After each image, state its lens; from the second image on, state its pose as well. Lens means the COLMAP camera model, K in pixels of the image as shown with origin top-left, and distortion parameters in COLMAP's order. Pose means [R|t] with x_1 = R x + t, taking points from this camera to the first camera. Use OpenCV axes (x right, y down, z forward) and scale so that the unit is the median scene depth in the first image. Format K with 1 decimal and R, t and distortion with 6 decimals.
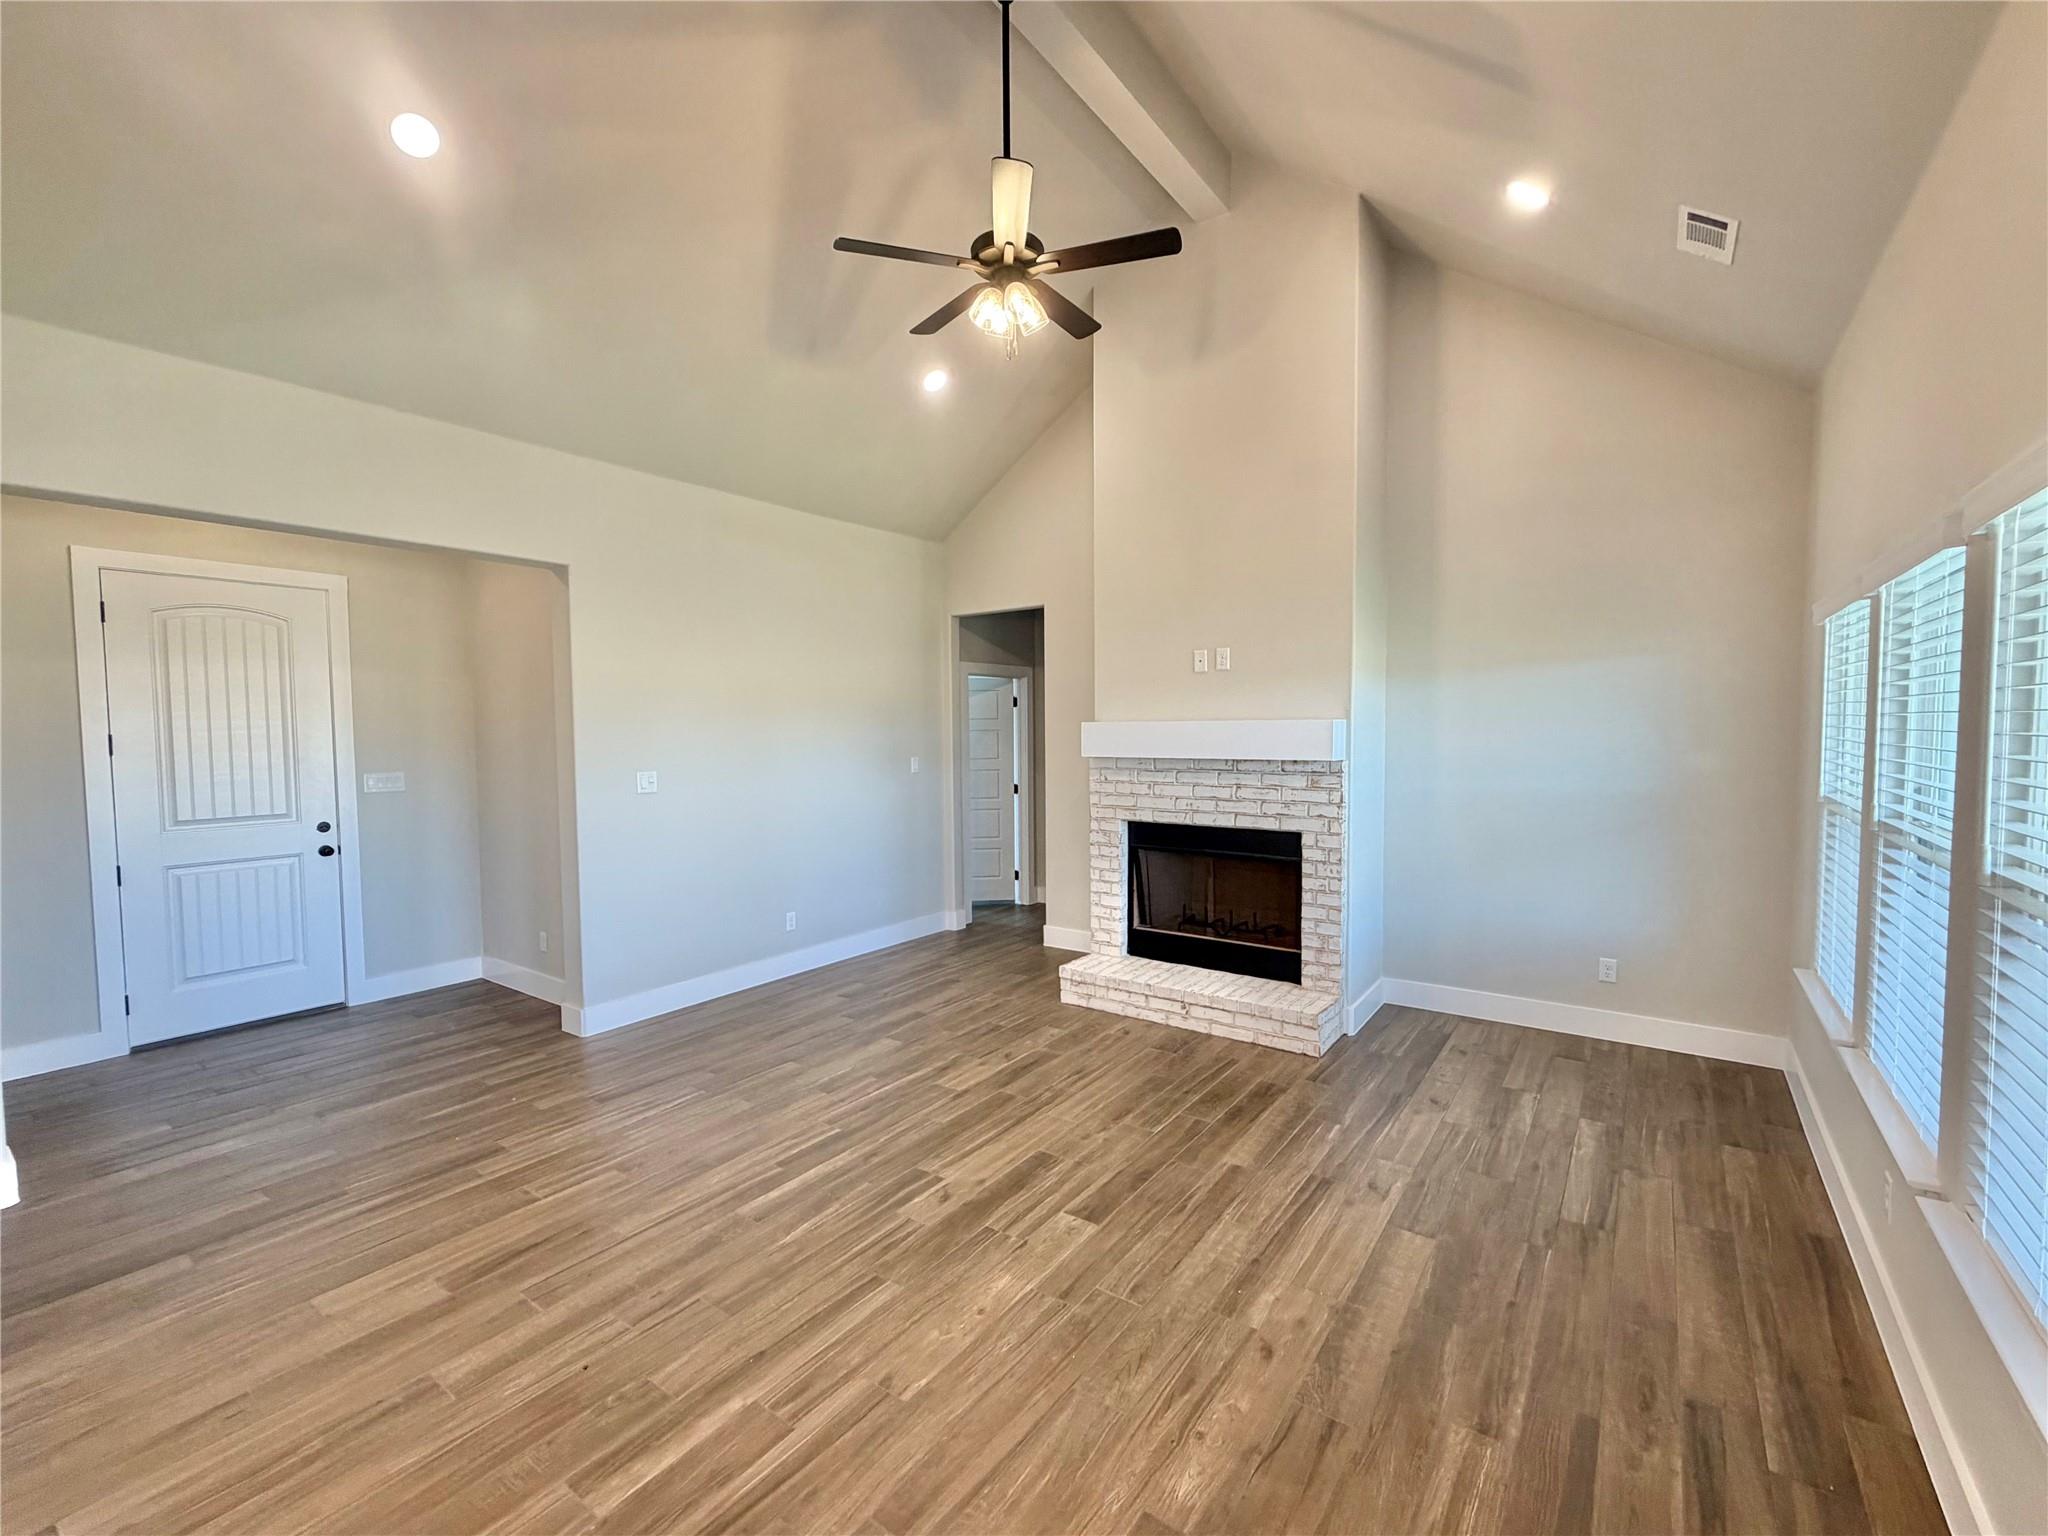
lens RADIAL K [[871.7, 0, 1025.6], [0, 871.7, 774.7], [0, 0, 1]] dist [0.000597, -0.001035]
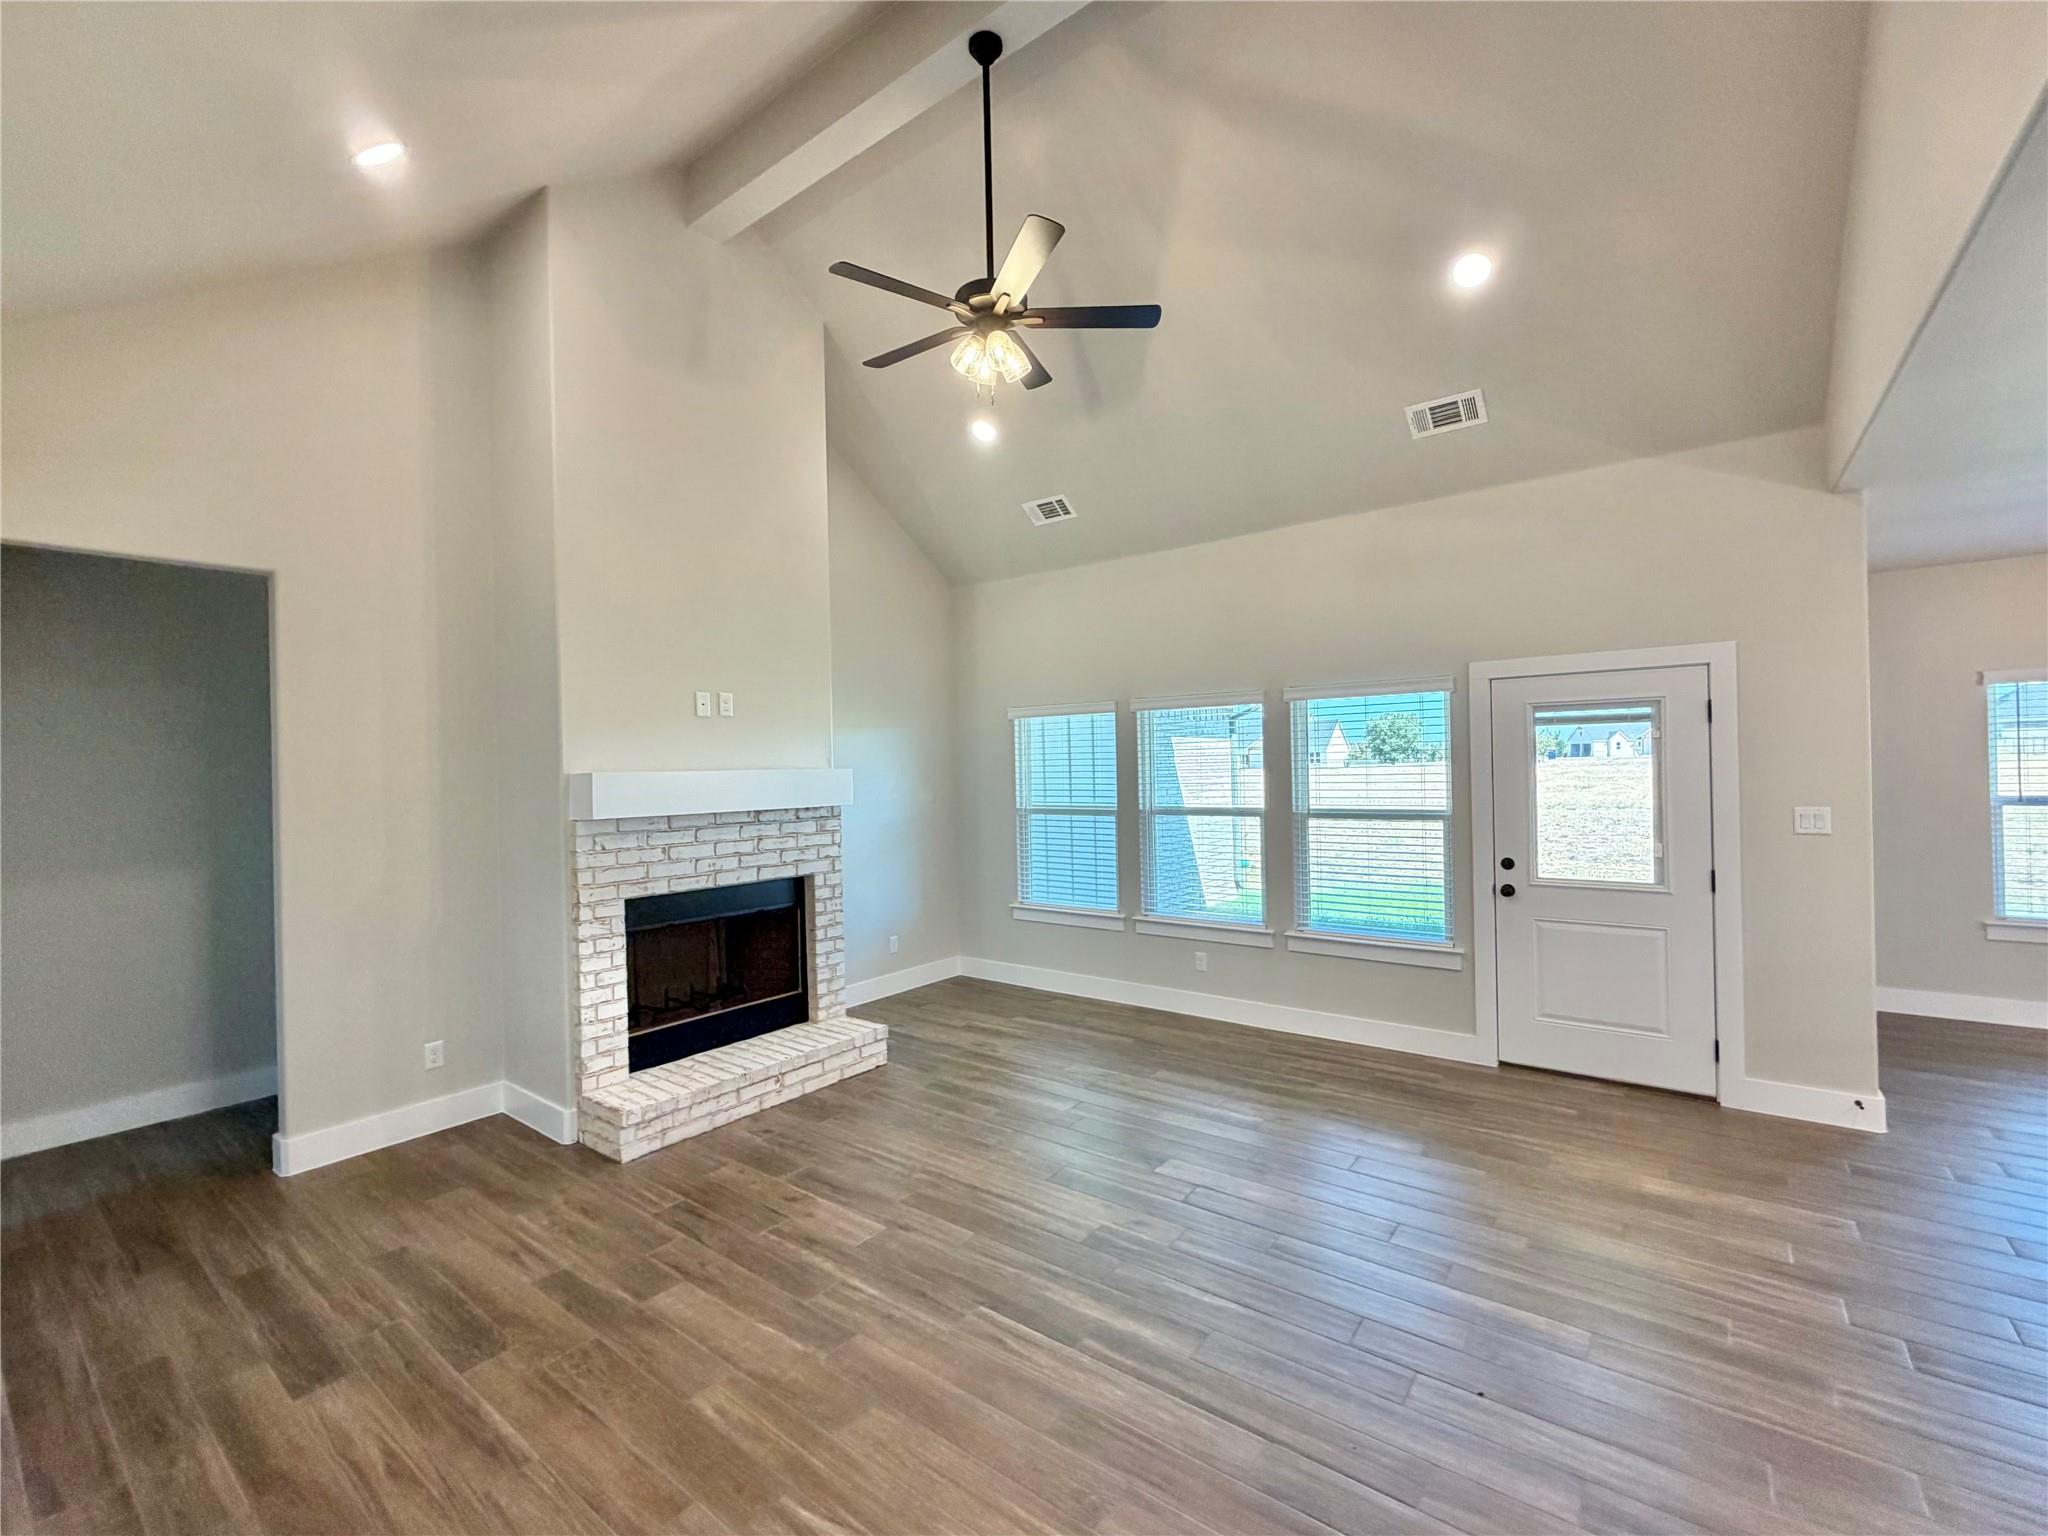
lens RADIAL K [[871.7, 0, 1025.7], [0, 871.7, 771.5], [0, 0, 1]] dist [0.000597, -0.001035]
pose [[0.028159, 0.004749, 0.999592, -0.743971], [0.073929, 0.997240, -0.006820, -0.033173], [-0.996866, 0.074091, 0.027730, 0.702128]]
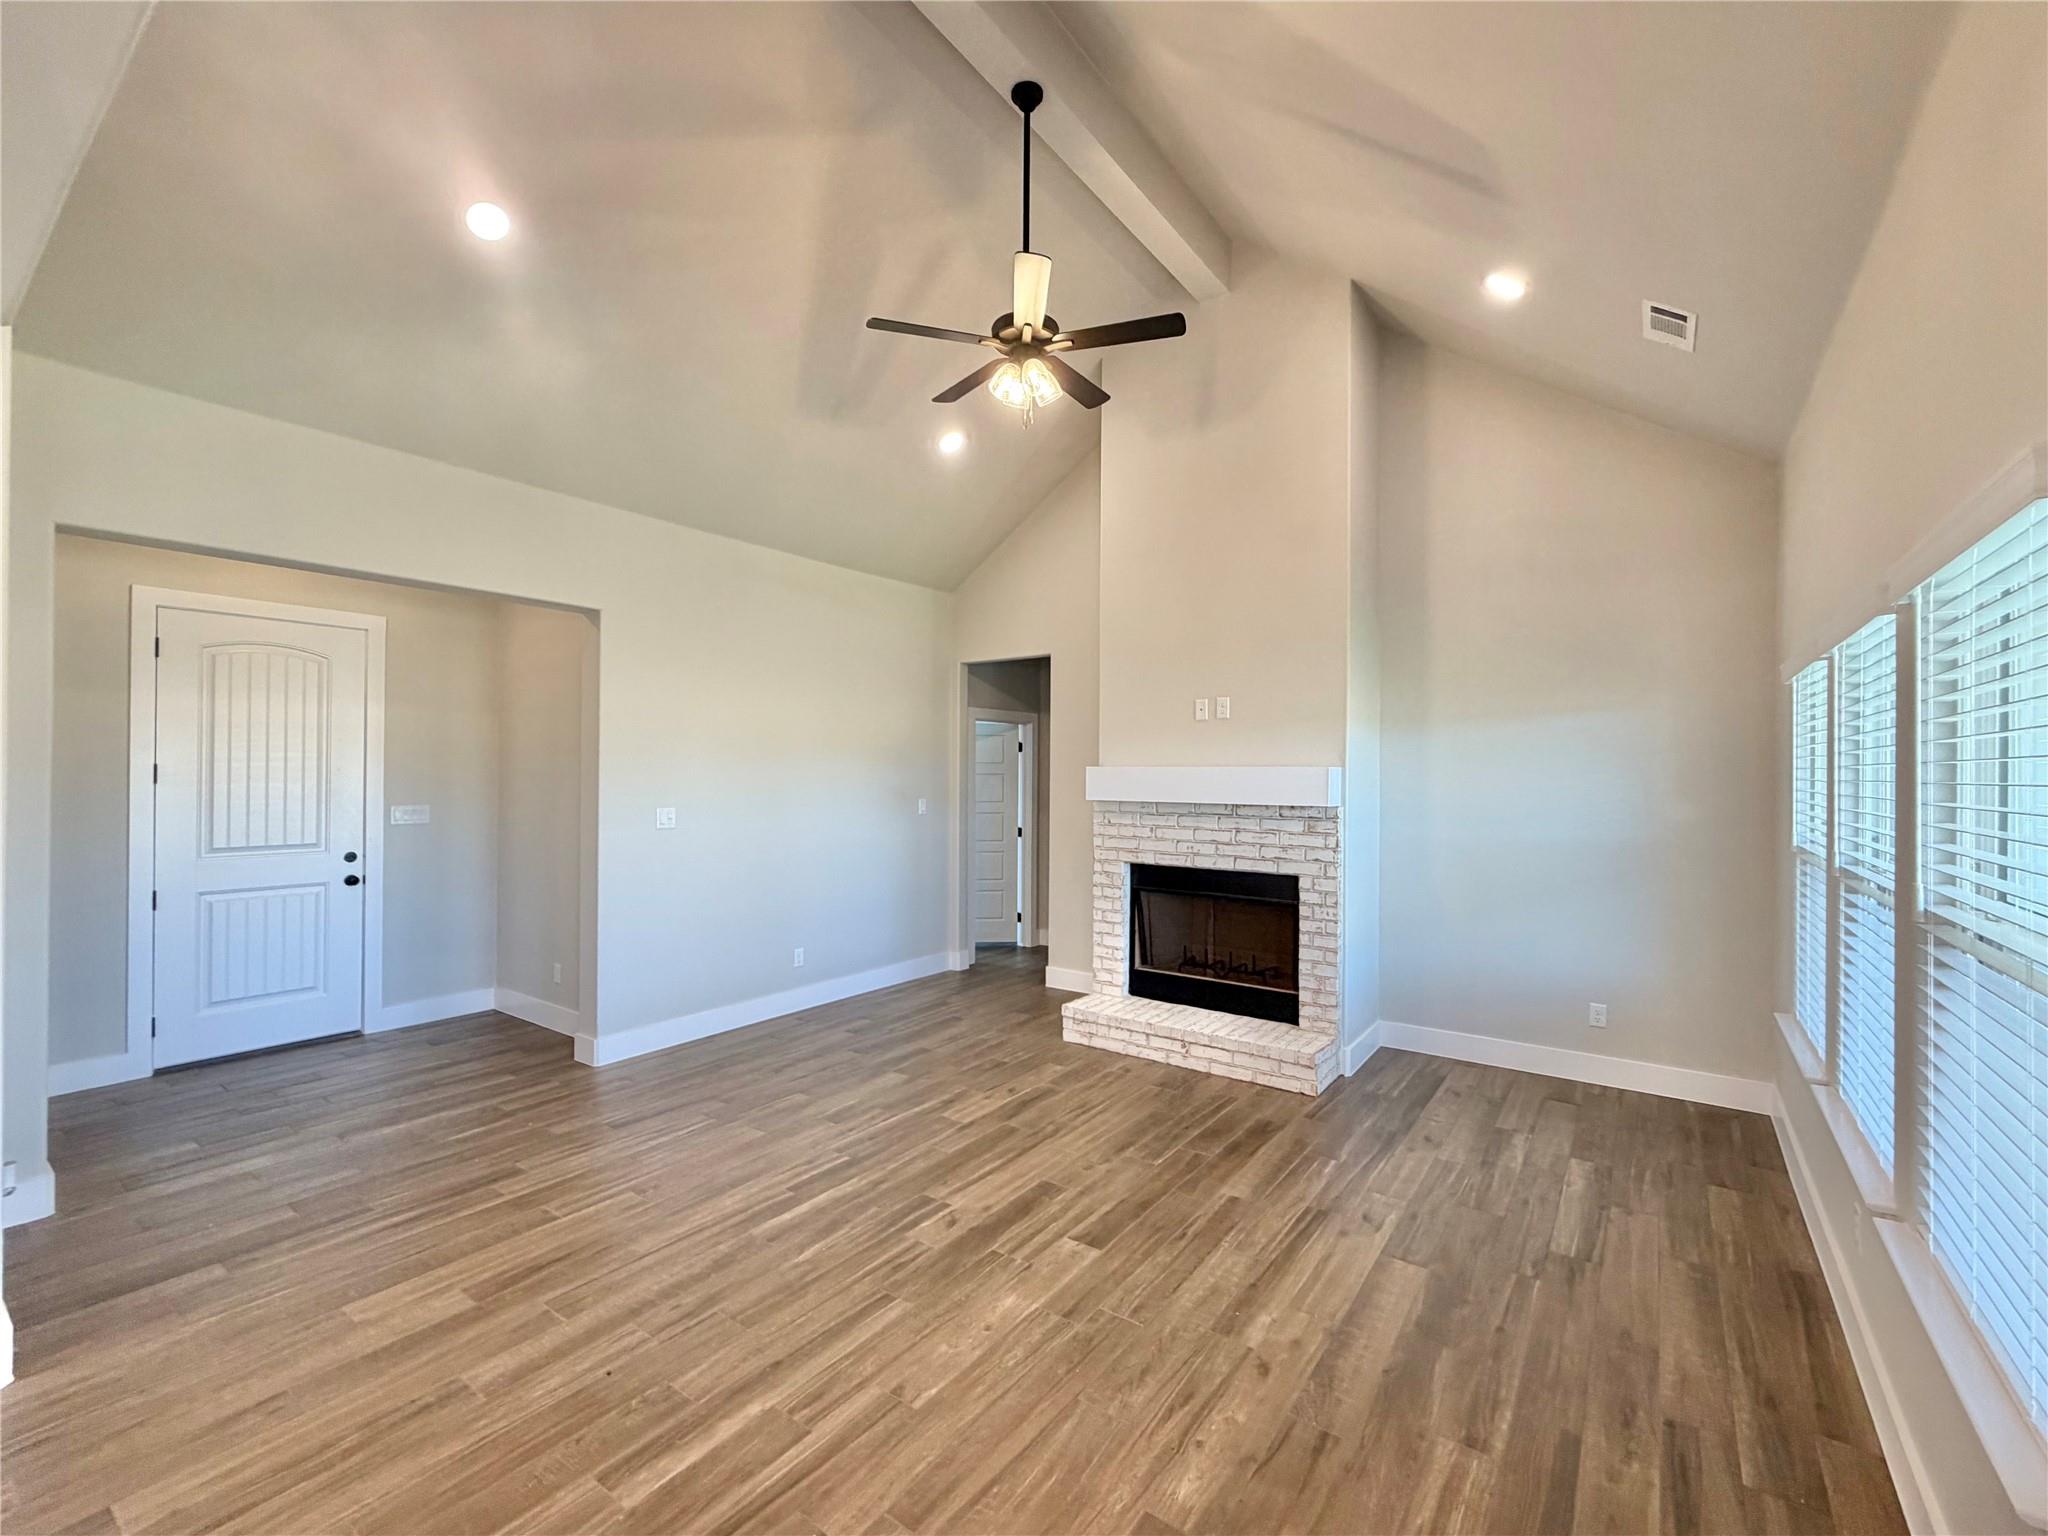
lens RADIAL K [[871.7, 0, 1024.1], [0, 871.7, 775.2], [0, 0, 1]] dist [0.000597, -0.001035]
pose [[0.999886, 0.014943, -0.001979, -0.008599], [-0.015027, 0.998474, -0.053144, 0.006909], [0.001182, 0.053167, 0.998585, -0.038059]]
